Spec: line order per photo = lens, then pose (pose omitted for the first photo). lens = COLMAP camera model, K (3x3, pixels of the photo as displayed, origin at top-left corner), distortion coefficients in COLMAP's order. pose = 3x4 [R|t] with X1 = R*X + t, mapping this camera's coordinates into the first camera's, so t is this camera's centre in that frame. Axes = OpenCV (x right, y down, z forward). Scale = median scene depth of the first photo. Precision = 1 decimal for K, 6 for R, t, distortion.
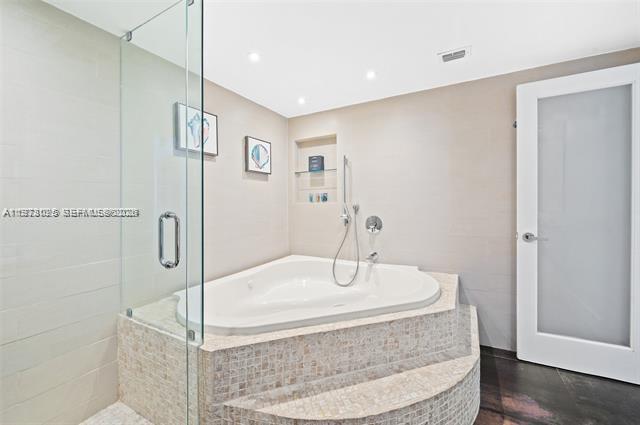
lens RADIAL K [[257.7, 0, 318.2], [0, 257.7, 207.8], [0, 0, 1]] dist [-0.009576, -0.001393]
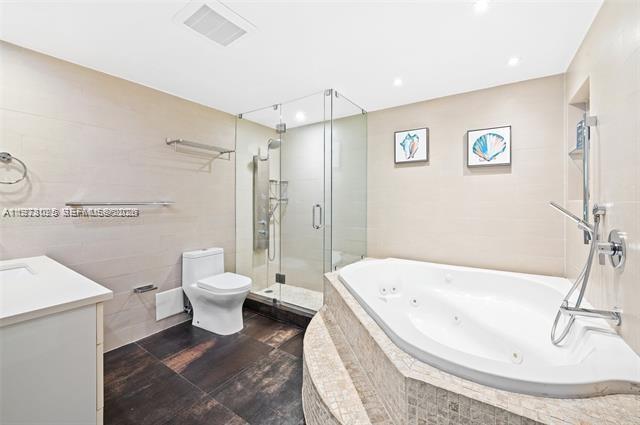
lens RADIAL K [[257.7, 0, 333.9], [0, 257.7, 203.6], [0, 0, 1]] dist [-0.009576, -0.001393]
pose [[-0.060200, 0.026080, -0.997846, 0.800594], [-0.012634, 0.999559, 0.026887, -0.025866], [0.998106, 0.014226, -0.059844, 0.603018]]
